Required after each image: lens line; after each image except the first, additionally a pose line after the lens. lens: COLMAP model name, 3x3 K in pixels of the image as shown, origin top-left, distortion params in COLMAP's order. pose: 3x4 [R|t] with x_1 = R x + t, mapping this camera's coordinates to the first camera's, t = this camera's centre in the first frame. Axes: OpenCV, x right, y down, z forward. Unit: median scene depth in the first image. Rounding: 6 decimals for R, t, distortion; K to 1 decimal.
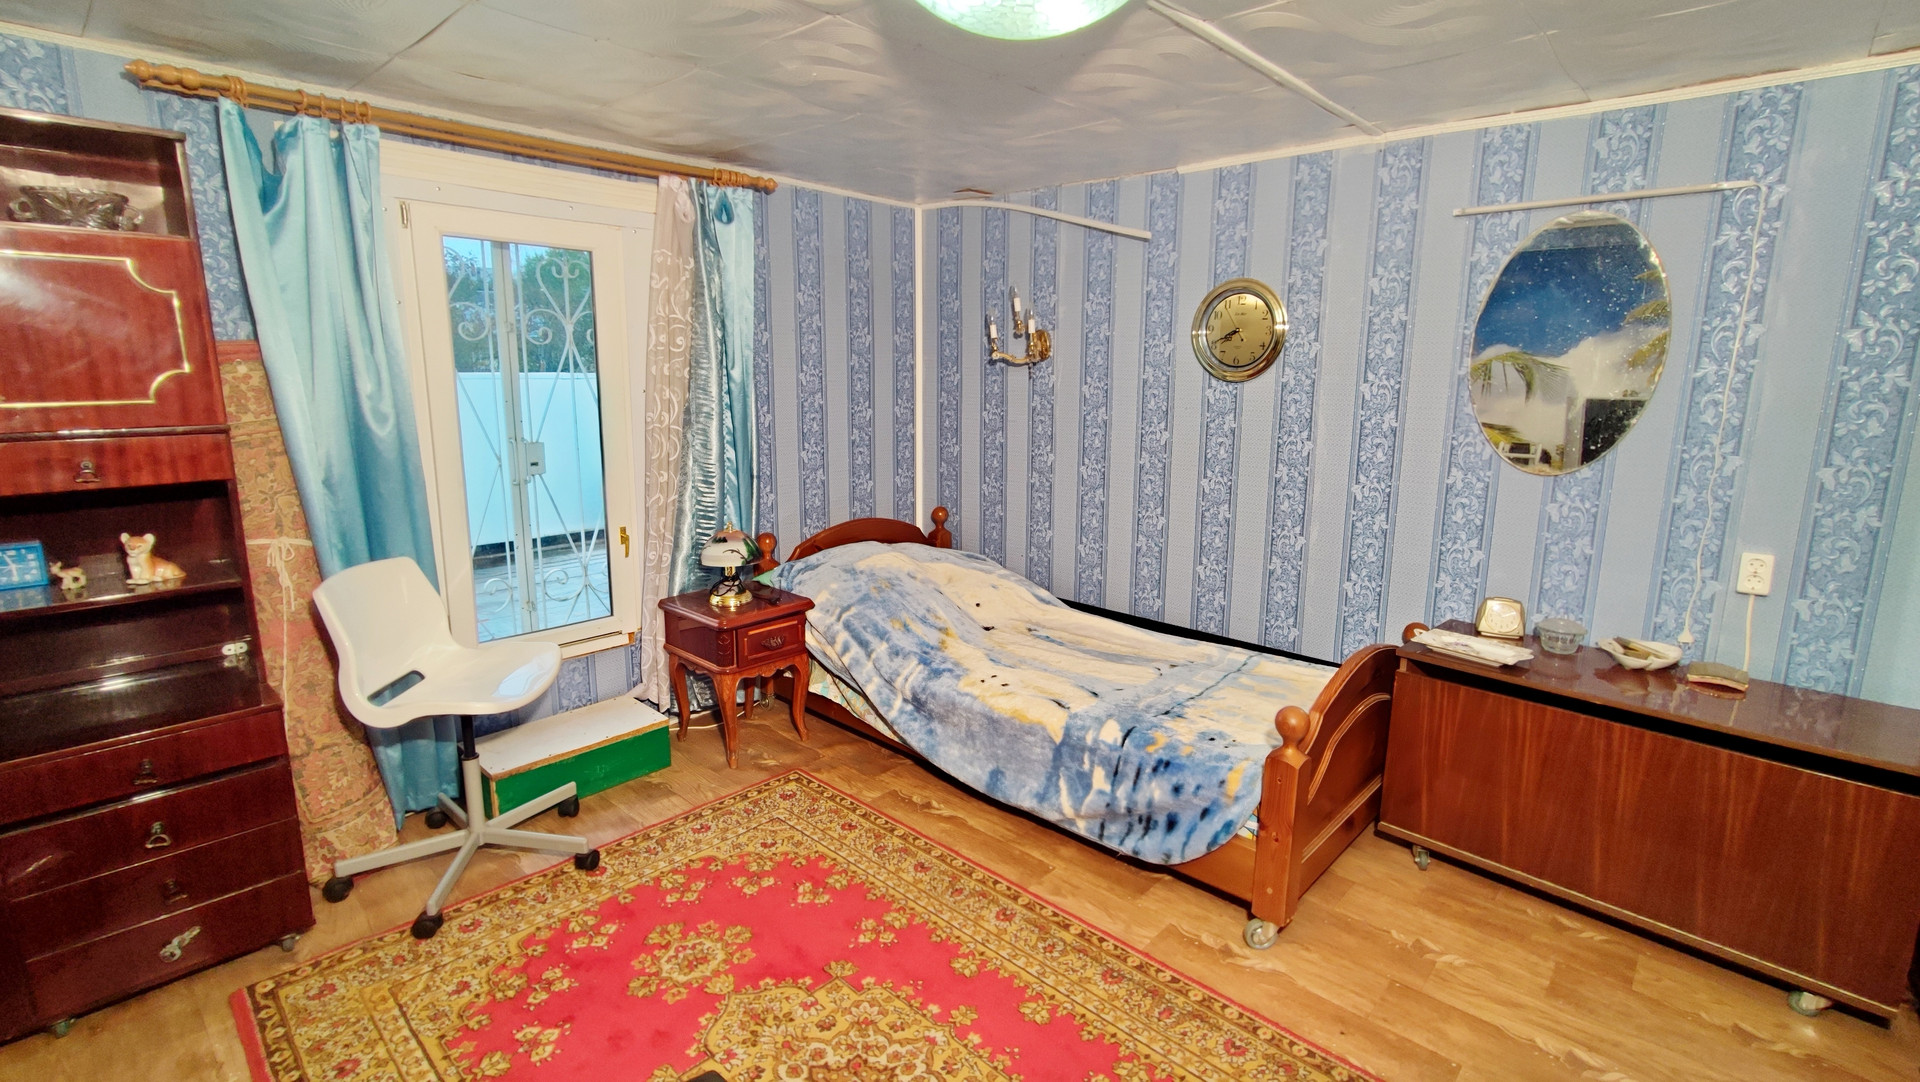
lens RADIAL K [[874.3, 0, 969.6], [0, 874.3, 537.3], [0, 0, 1]] dist [-0.002338, 0.004388]
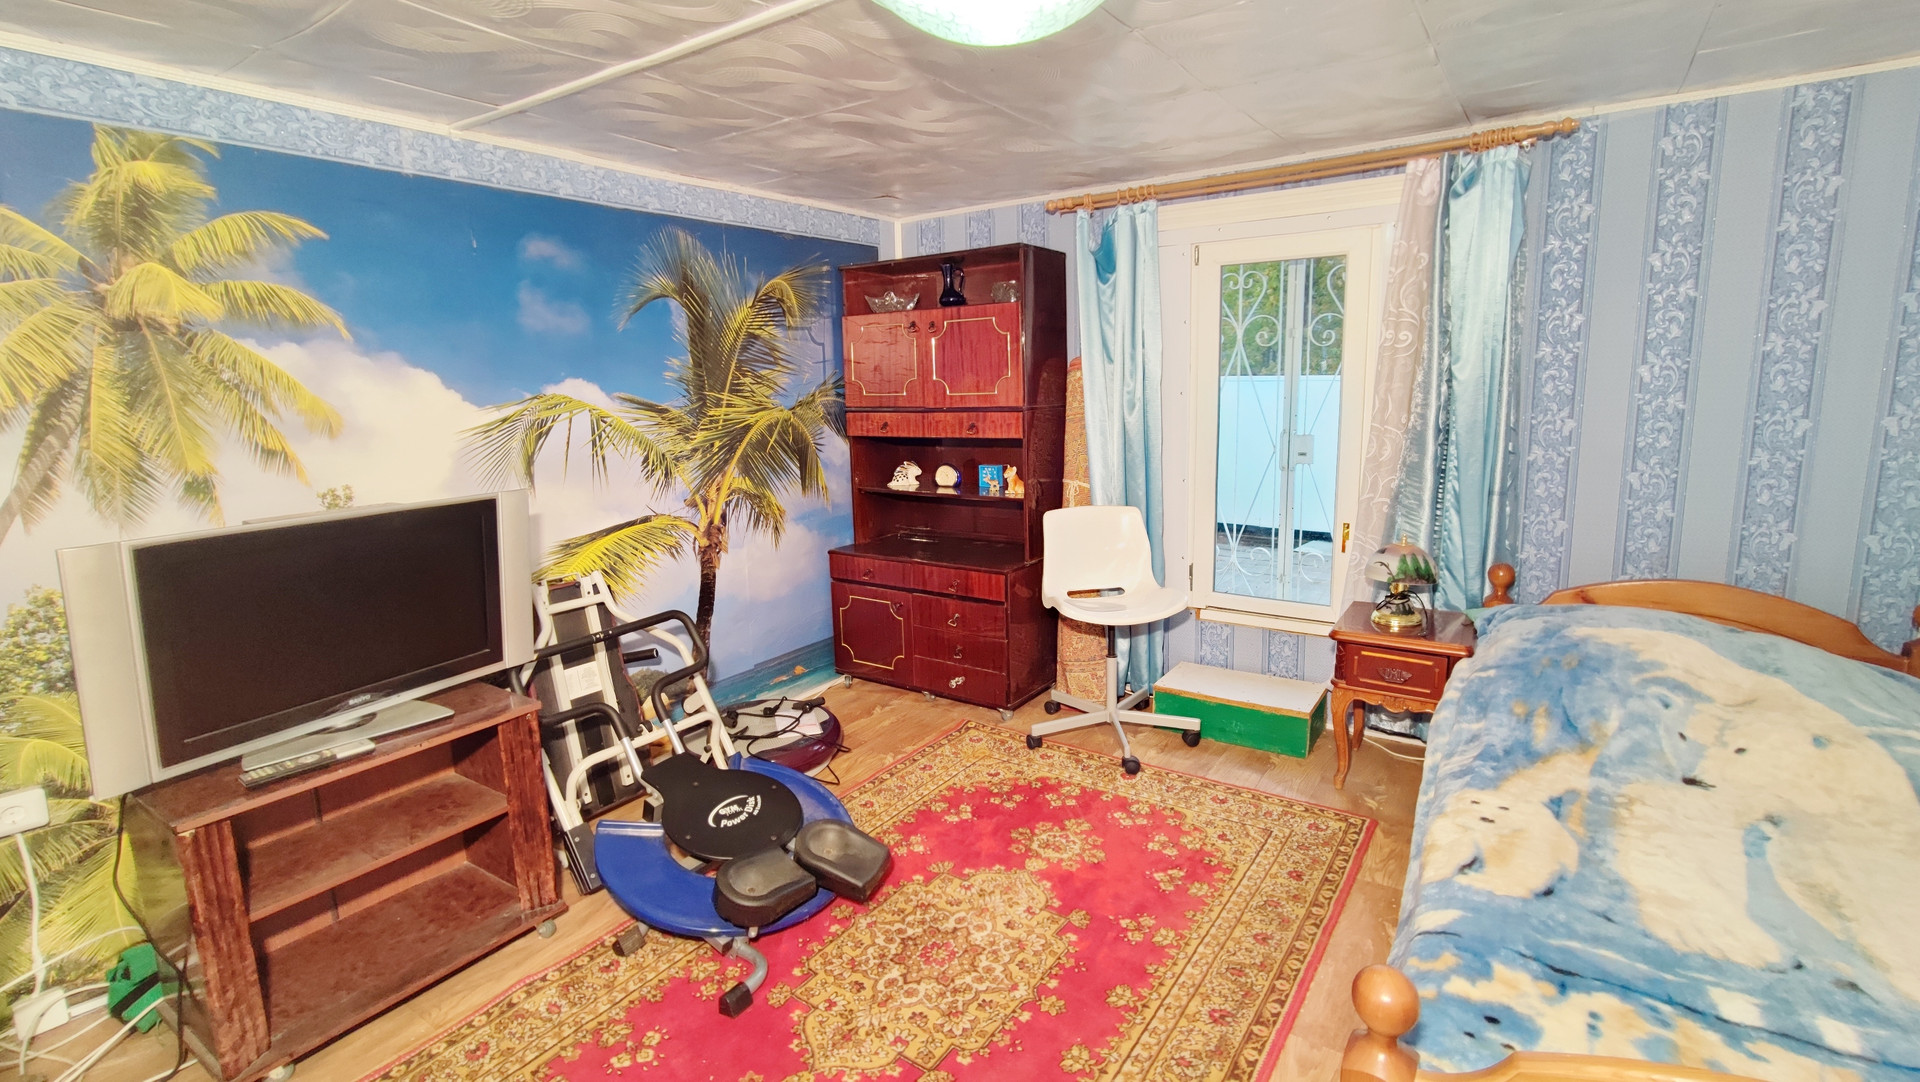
lens RADIAL K [[874.3, 0, 969.6], [0, 874.3, 541.5], [0, 0, 1]] dist [-0.002338, 0.004388]
pose [[0.140412, 0.171025, -0.975210, 0.695616], [-0.161925, 0.975673, 0.147792, -0.090414], [0.976762, 0.137159, 0.164689, 0.525195]]
